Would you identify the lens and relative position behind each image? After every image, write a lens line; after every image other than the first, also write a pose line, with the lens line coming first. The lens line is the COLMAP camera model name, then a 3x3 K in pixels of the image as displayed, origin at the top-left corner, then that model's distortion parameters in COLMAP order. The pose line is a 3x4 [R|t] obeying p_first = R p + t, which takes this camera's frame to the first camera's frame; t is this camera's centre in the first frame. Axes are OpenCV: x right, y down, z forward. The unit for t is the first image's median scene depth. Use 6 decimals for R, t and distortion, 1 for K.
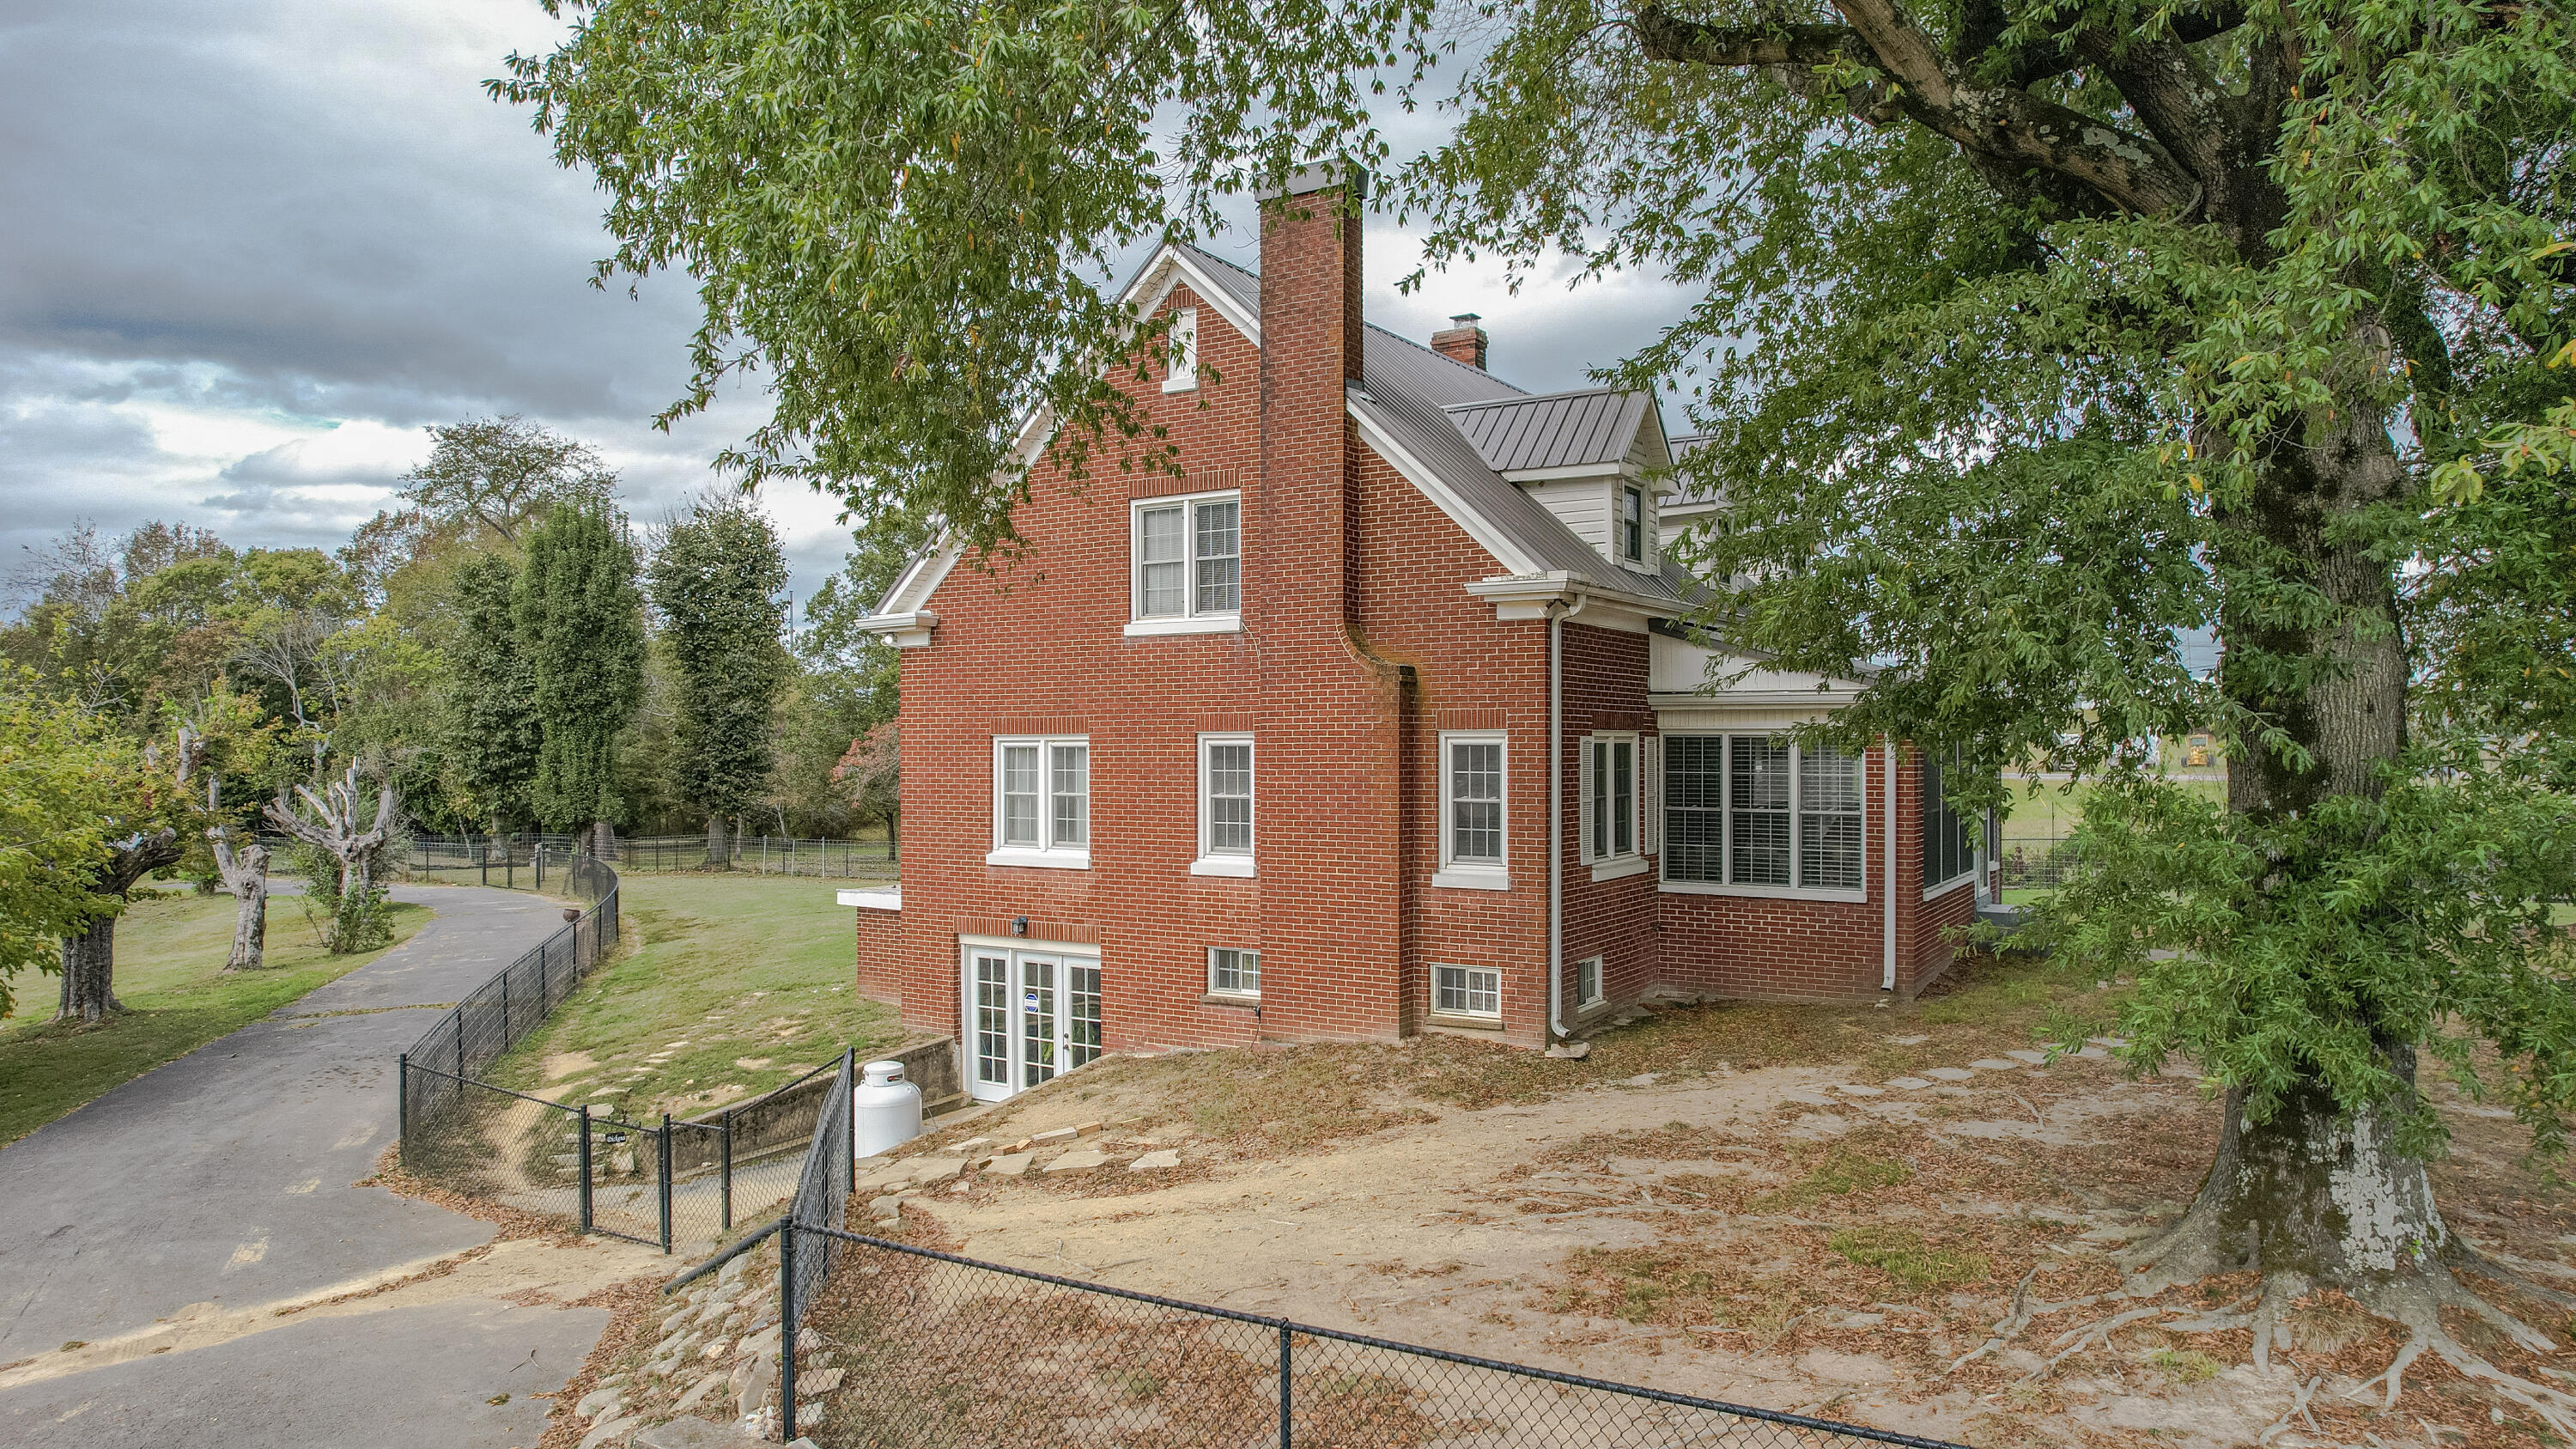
lens RADIAL K [[1648.1, 0, 1288.0], [0, 1648.1, 724.5], [0, 0, 1]] dist [-0.072114, 0.066352]
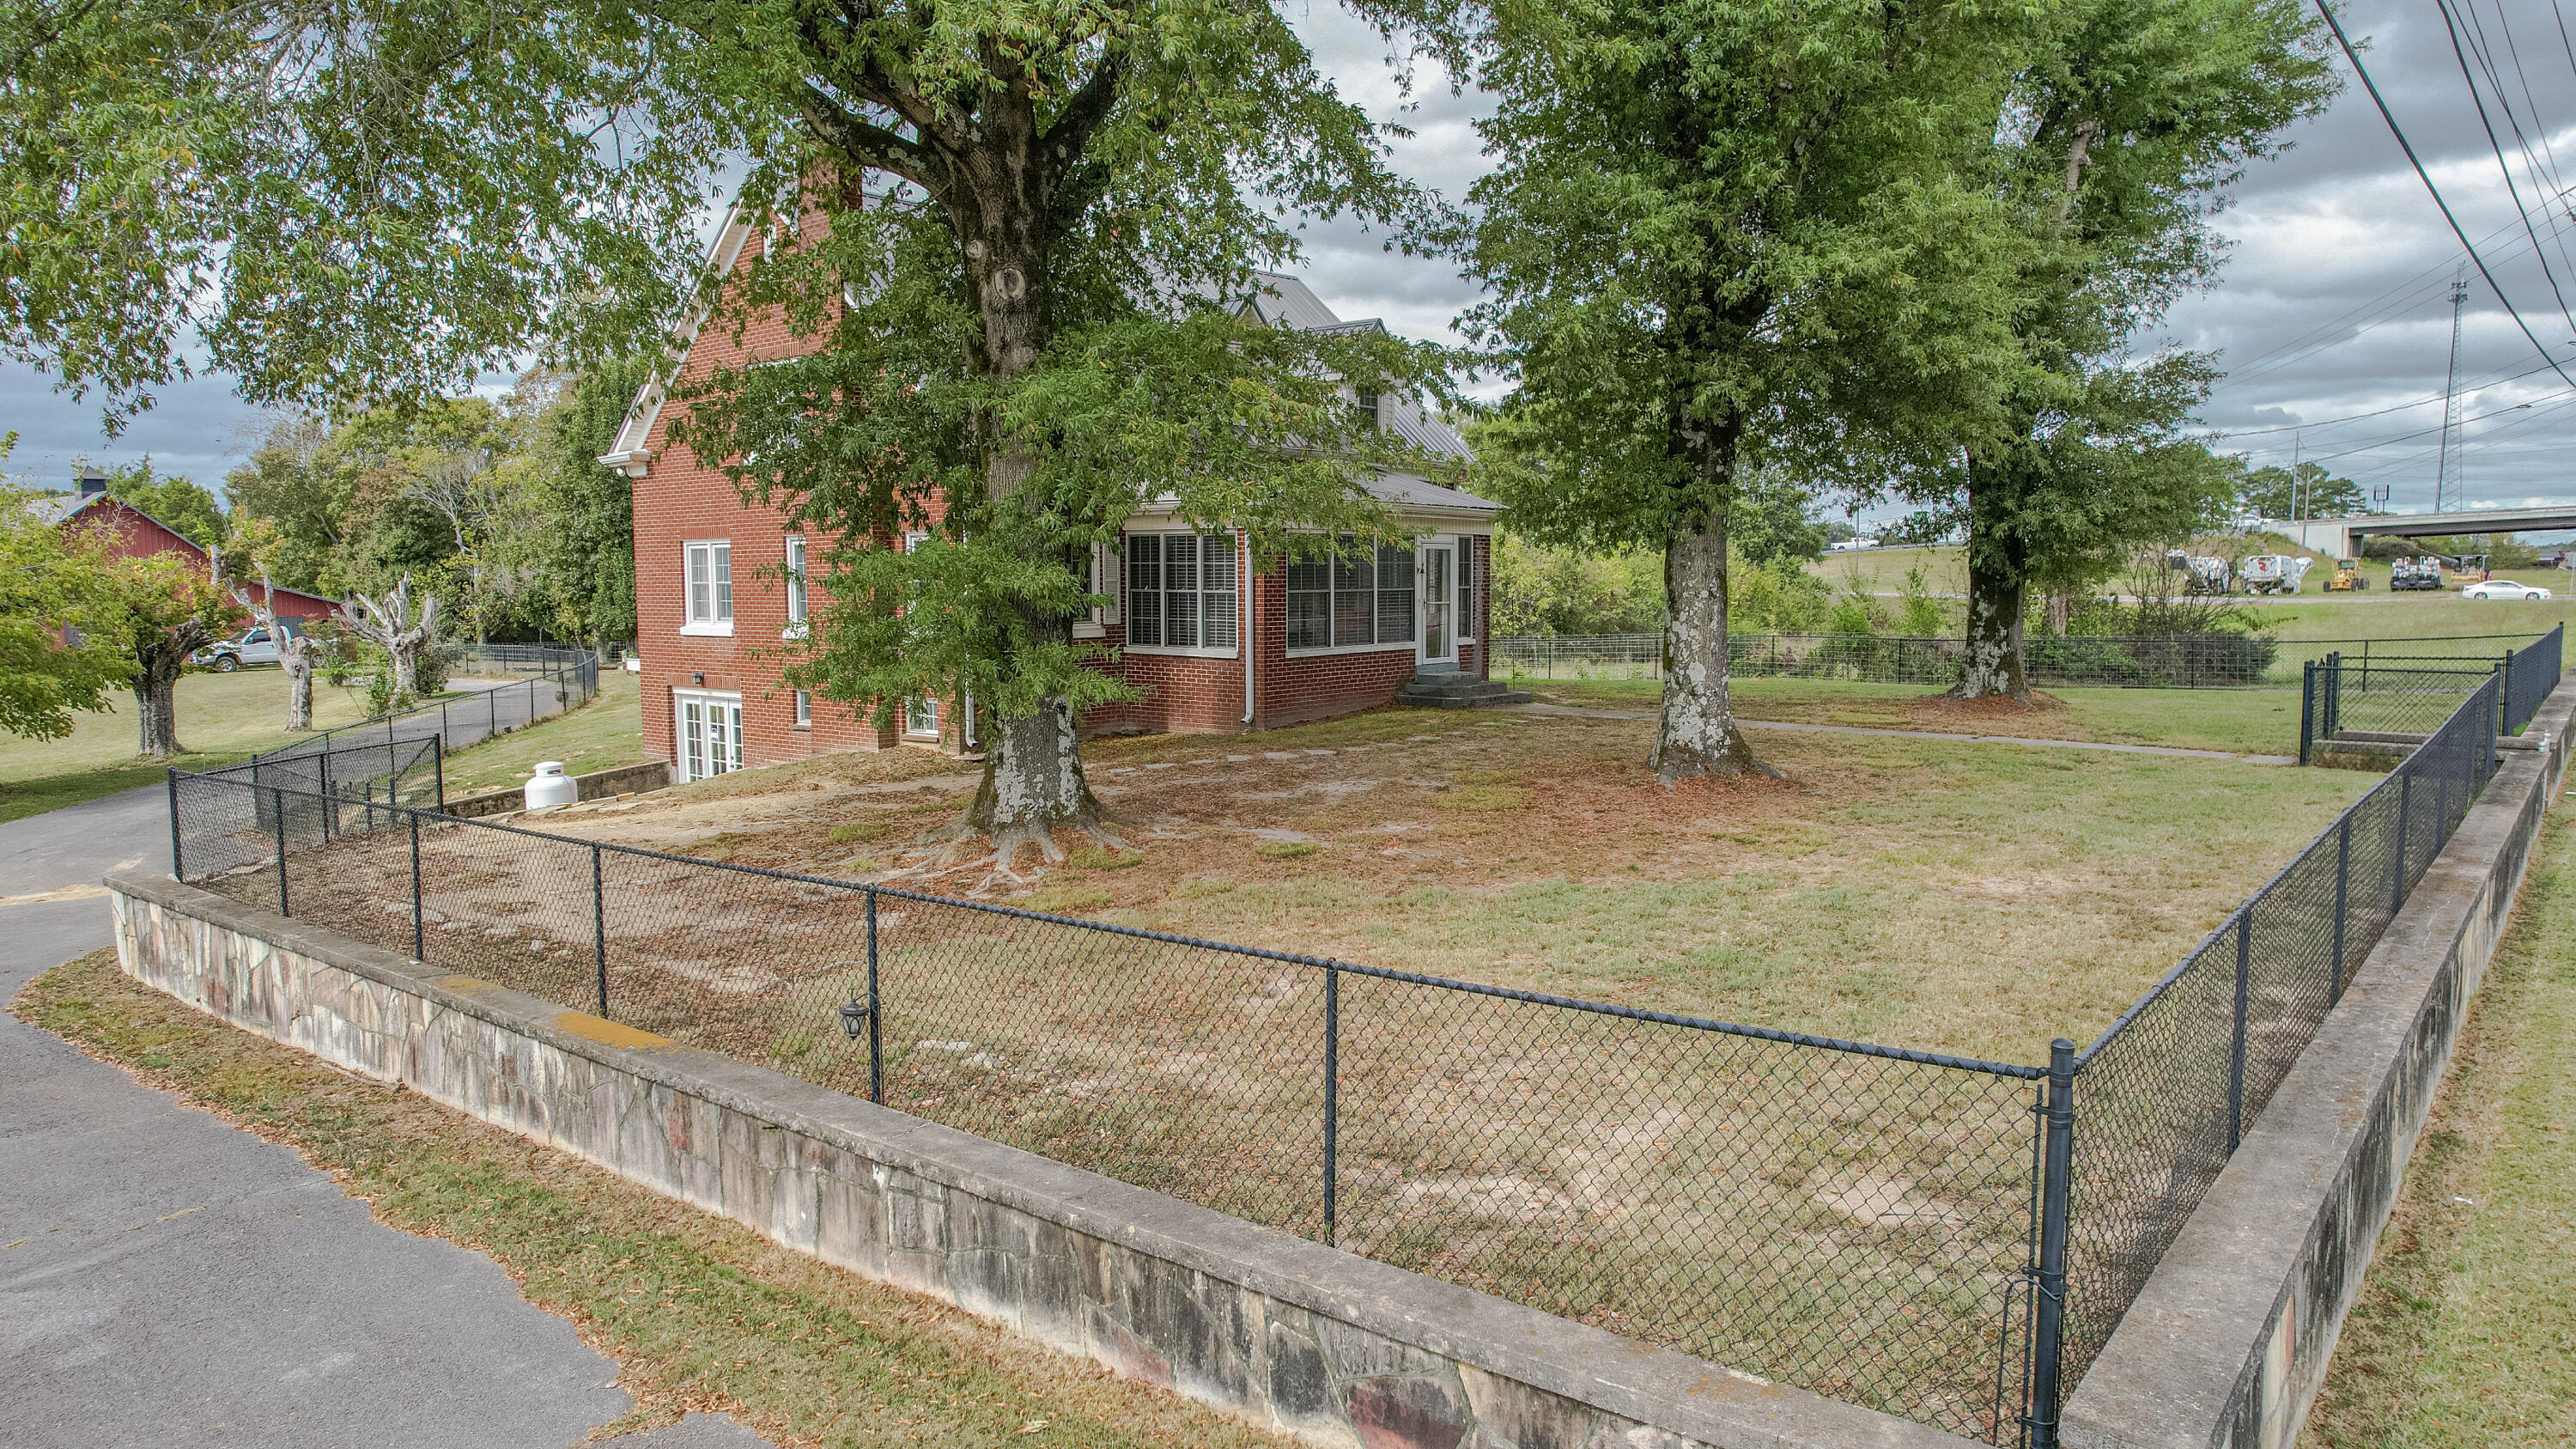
lens RADIAL K [[1648.1, 0, 1288.0], [0, 1648.1, 724.5], [0, 0, 1]] dist [-0.072114, 0.066352]
pose [[0.990891, 0.008747, -0.134379, 0.510180], [0.005332, 0.994557, 0.104055, 0.020003], [0.134558, -0.103824, 0.985452, -0.293597]]
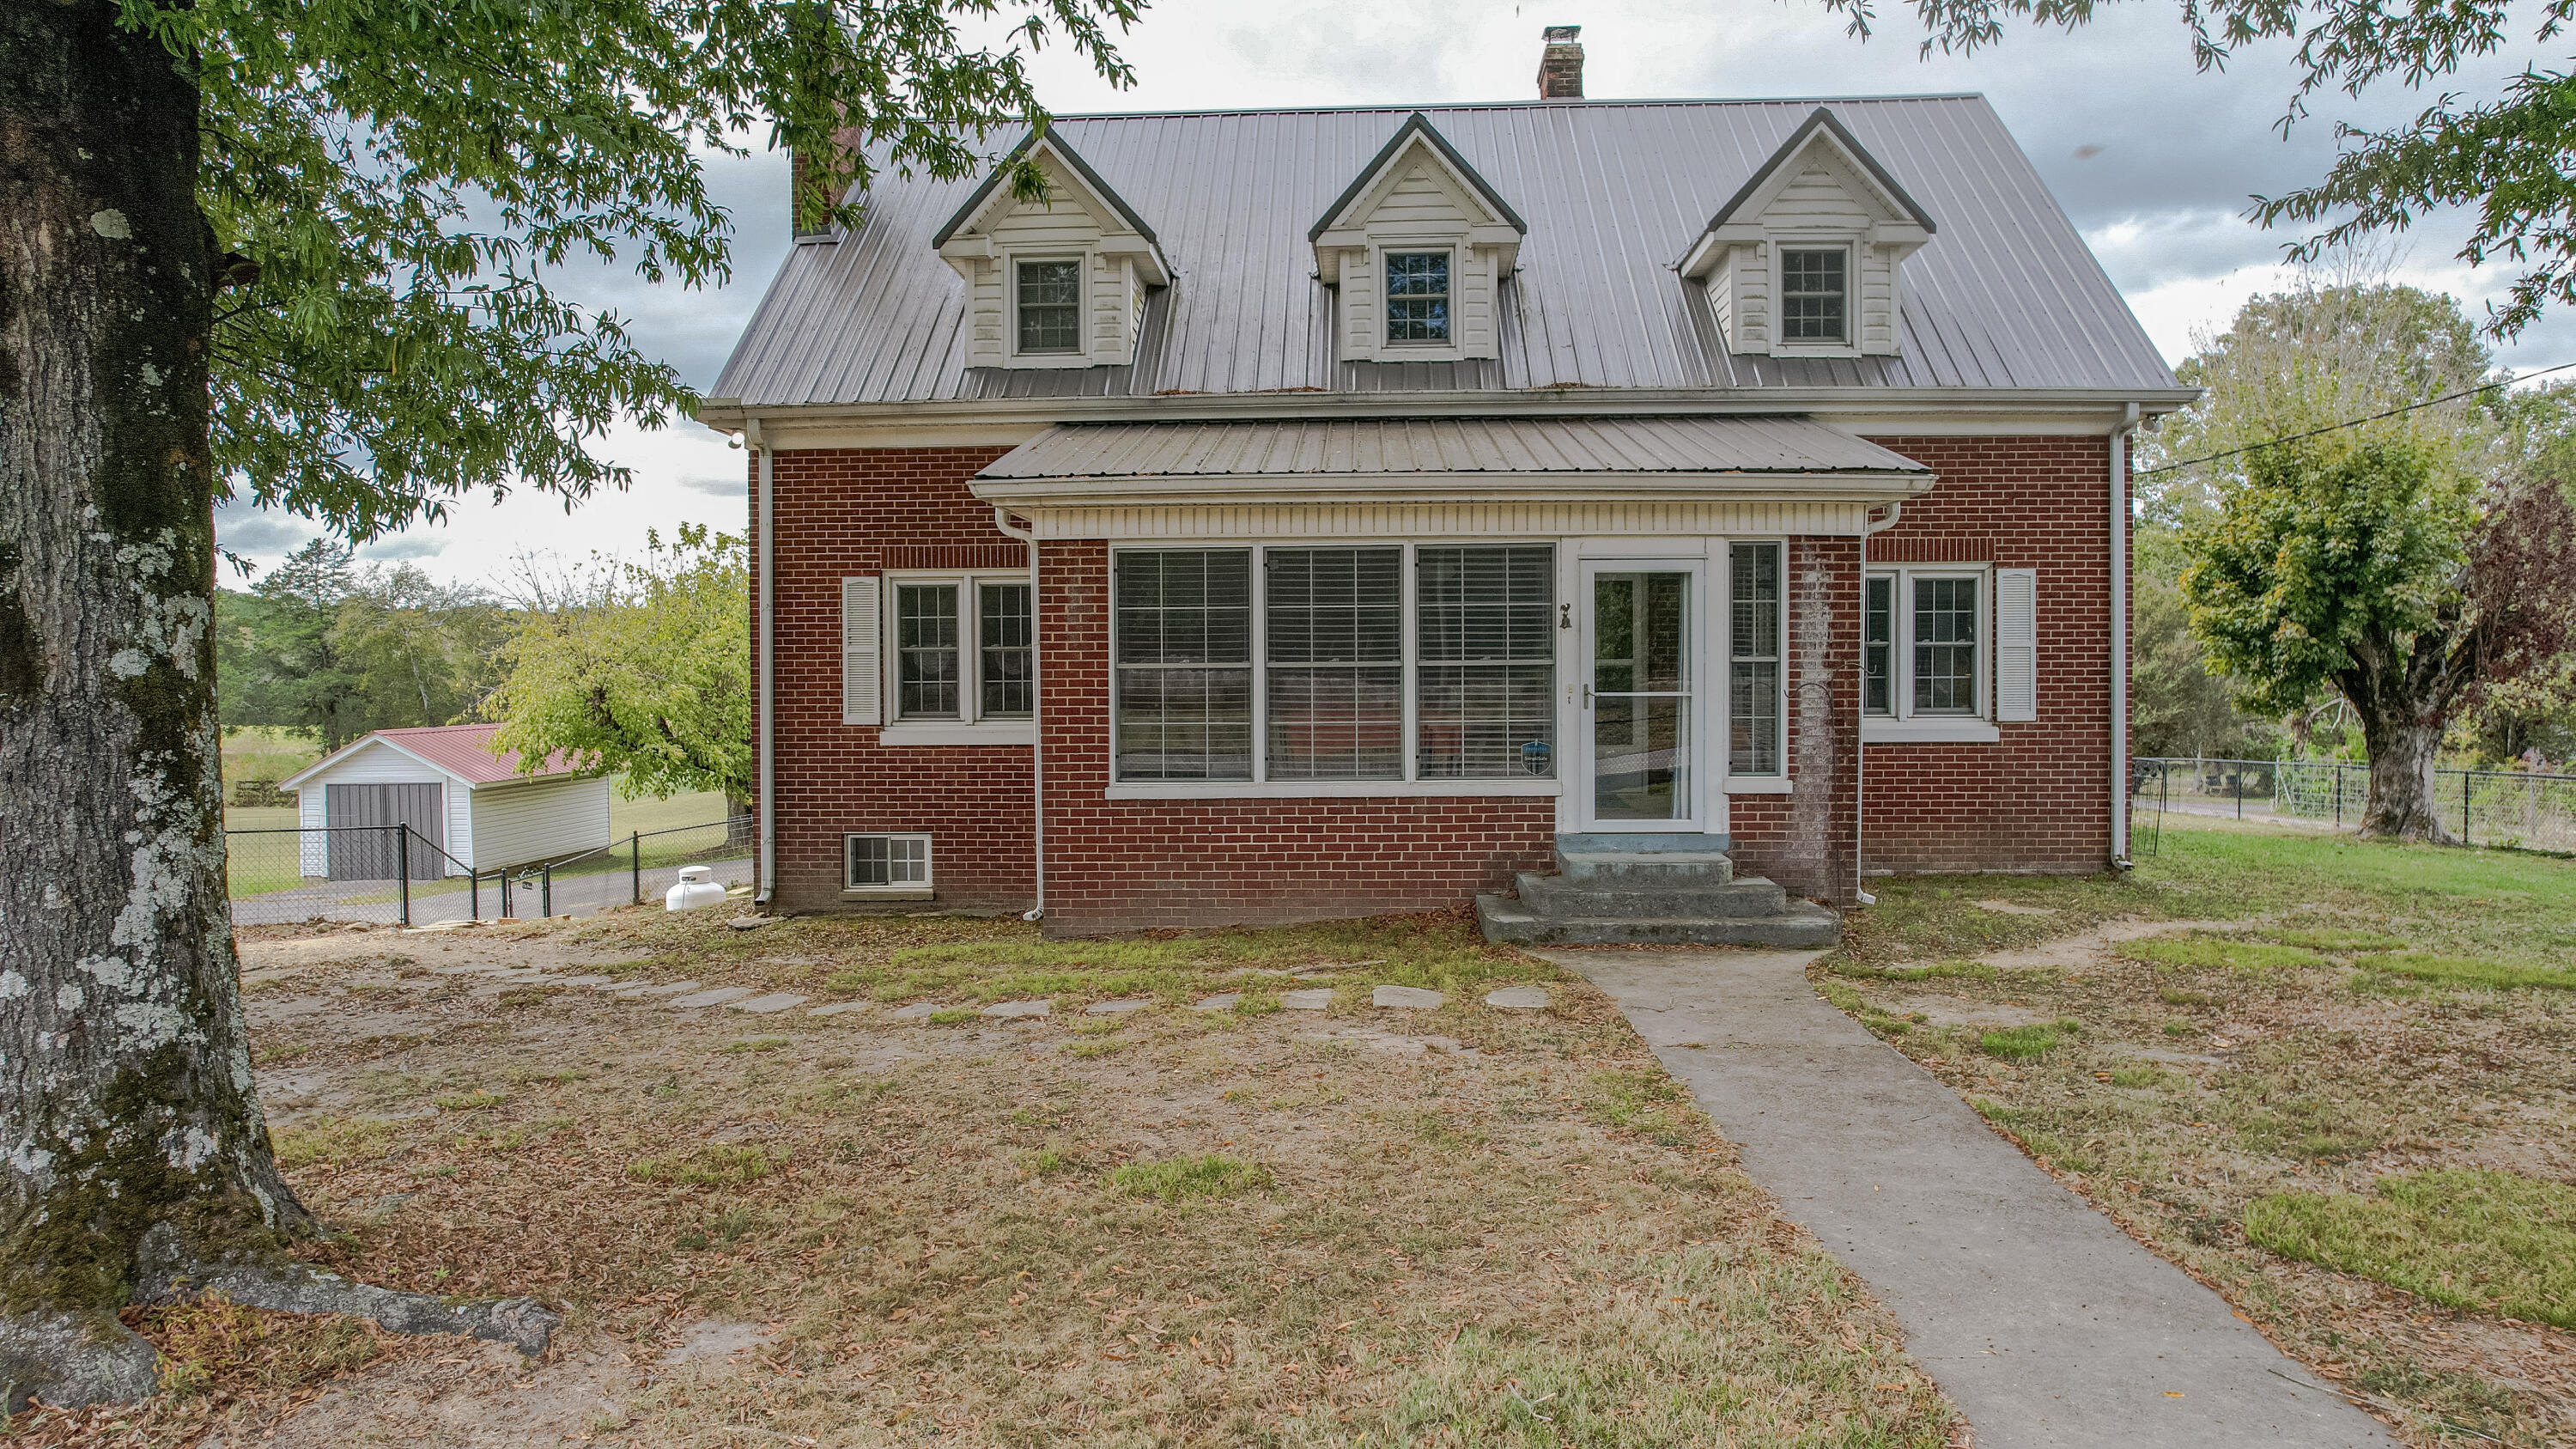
lens RADIAL K [[1648.1, 0, 1288.0], [0, 1648.1, 724.5], [0, 0, 1]] dist [-0.072114, 0.066352]
pose [[0.493632, 0.024399, -0.869328, 0.897967], [0.017115, 0.999140, 0.037760, 0.048205], [0.869502, -0.033518, 0.492790, 0.655574]]
